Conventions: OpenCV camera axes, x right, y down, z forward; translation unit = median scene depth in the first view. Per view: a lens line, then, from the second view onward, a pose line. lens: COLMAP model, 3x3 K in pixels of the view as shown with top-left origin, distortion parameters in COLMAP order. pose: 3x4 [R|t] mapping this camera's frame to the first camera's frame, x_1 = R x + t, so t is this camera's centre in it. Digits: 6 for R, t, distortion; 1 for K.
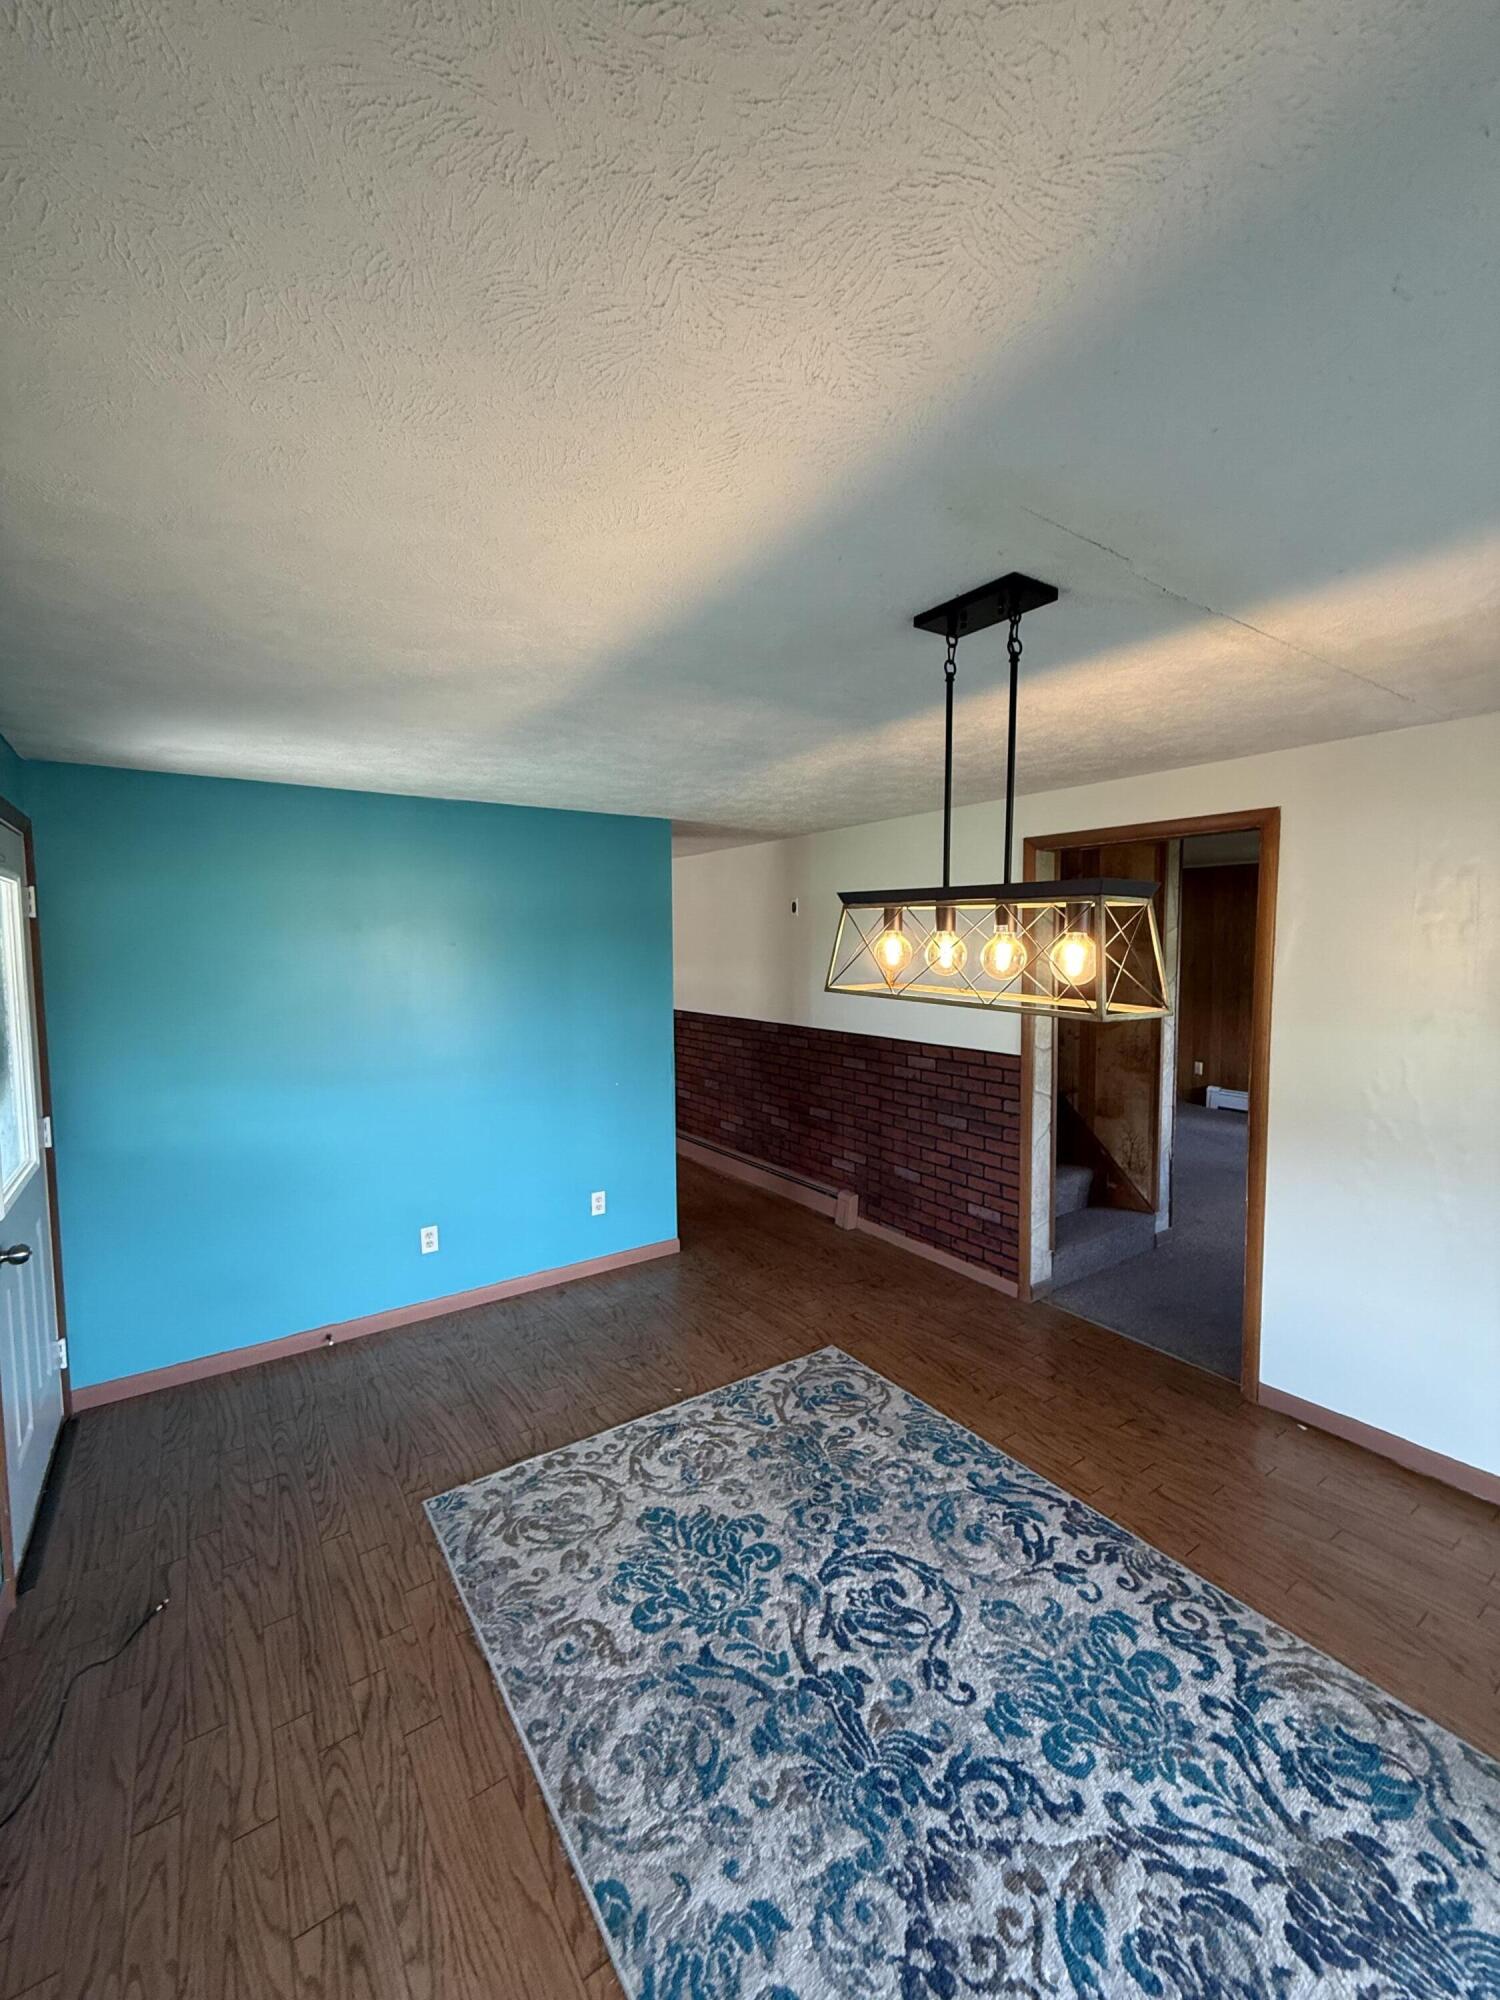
lens RADIAL K [[812.9, 0, 750.0], [0, 812.9, 1000.0], [0, 0, 1]] dist [0.000292, 0.000041]
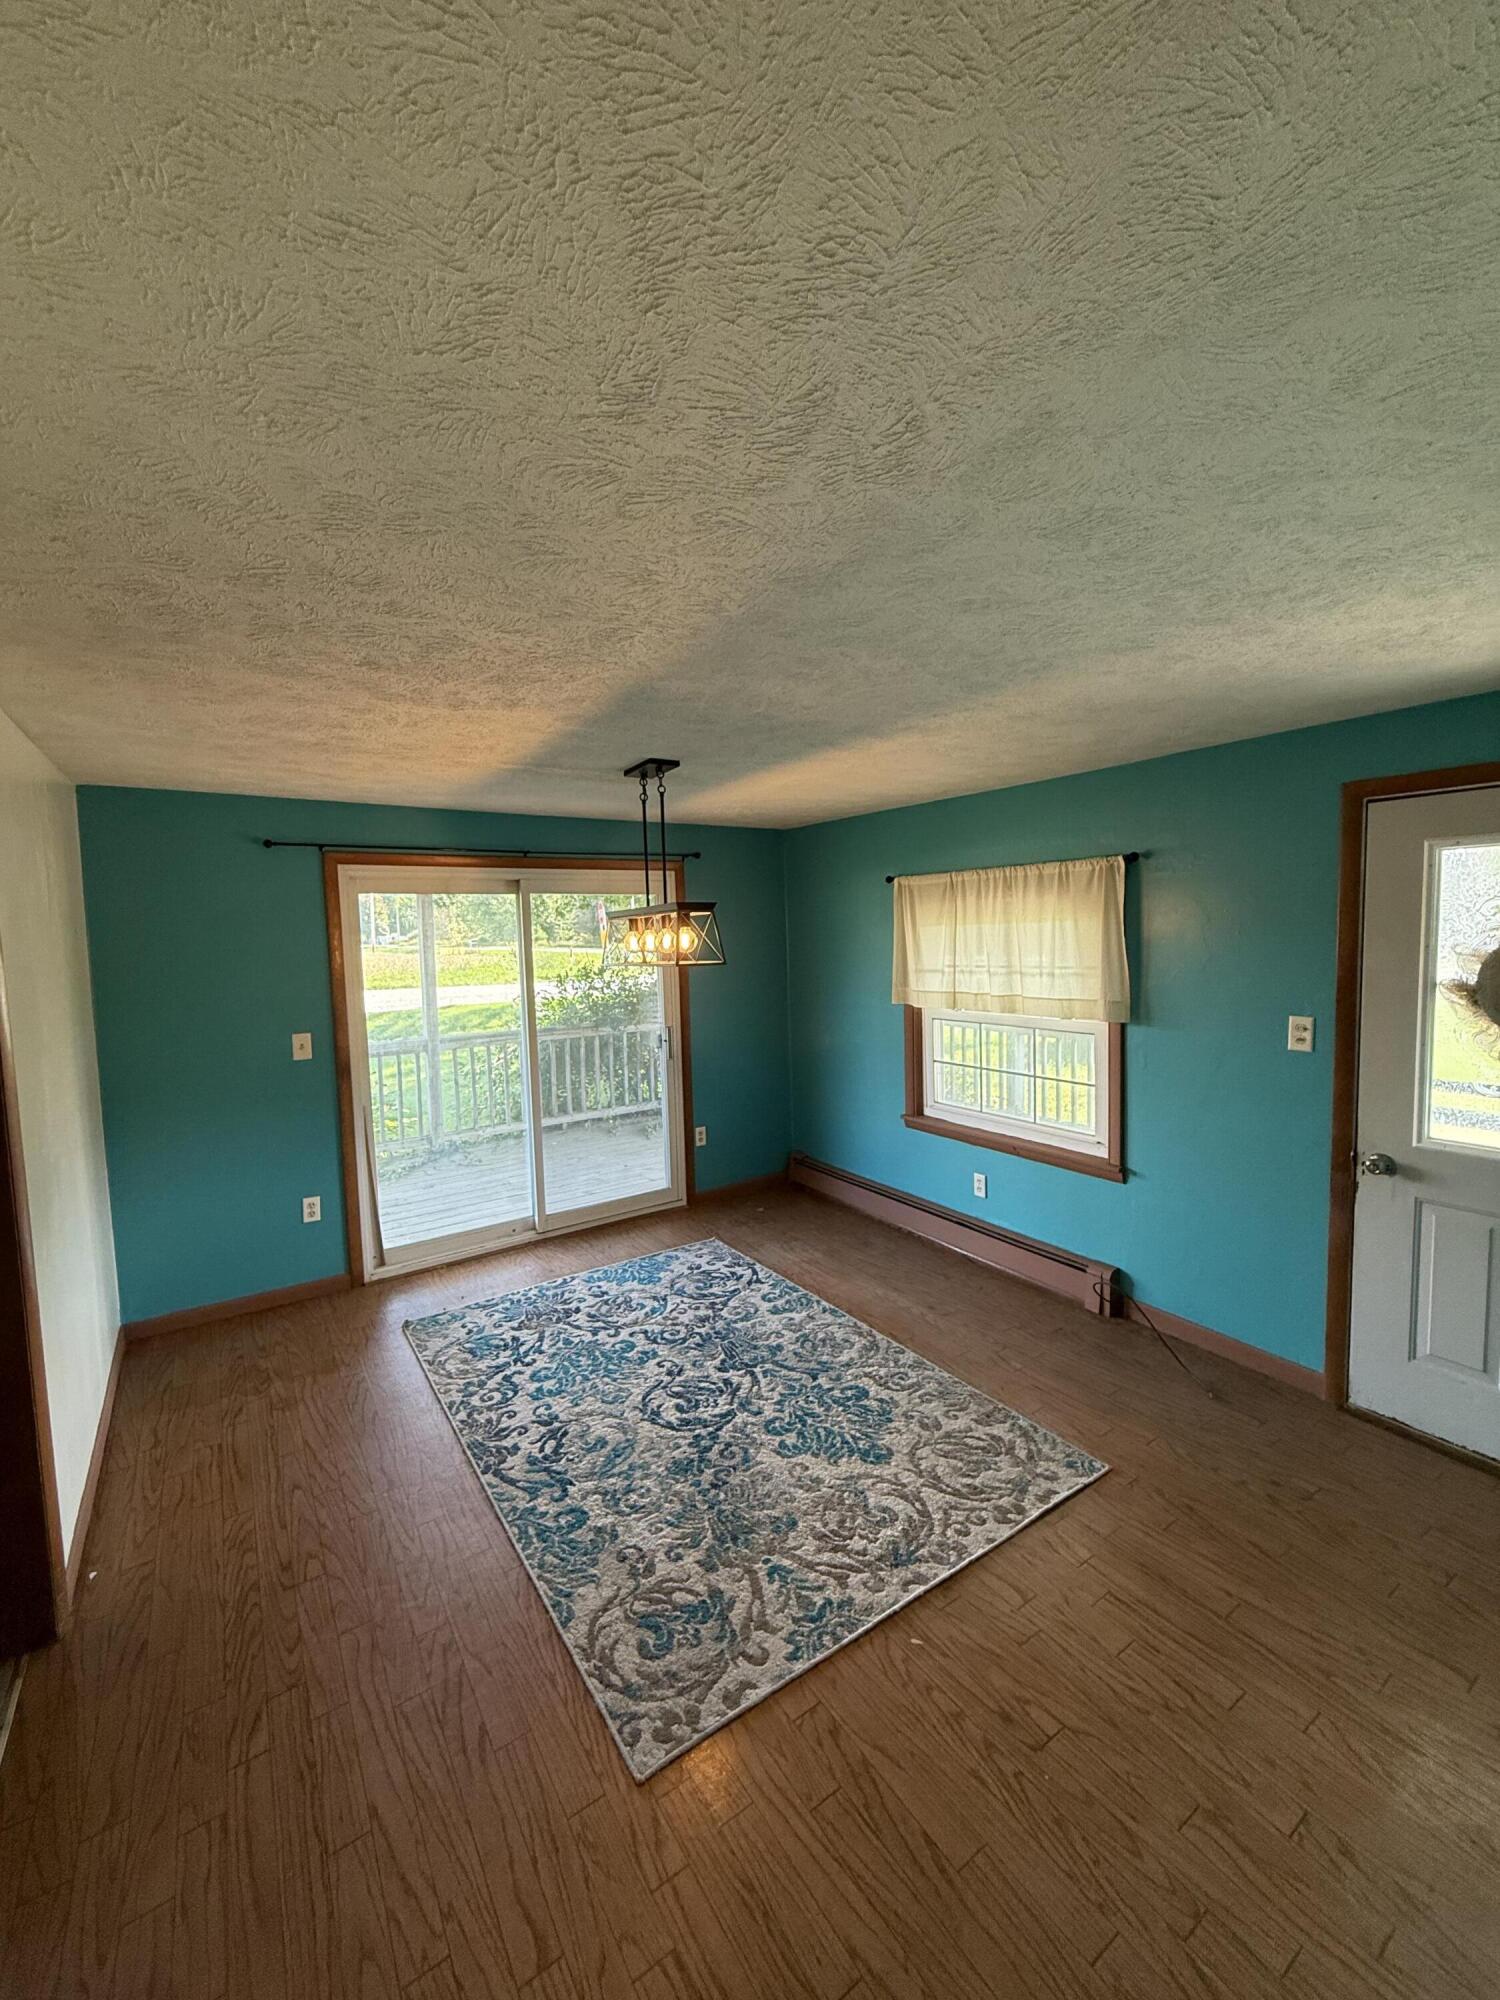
lens RADIAL K [[812.9, 0, 750.0], [0, 812.9, 1000.0], [0, 0, 1]] dist [0.000292, 0.000041]
pose [[-0.999398, 0.031559, 0.014416, 0.021178], [0.033467, 0.986454, 0.160588, -0.160592], [-0.009152, 0.160974, -0.986916, 2.129602]]
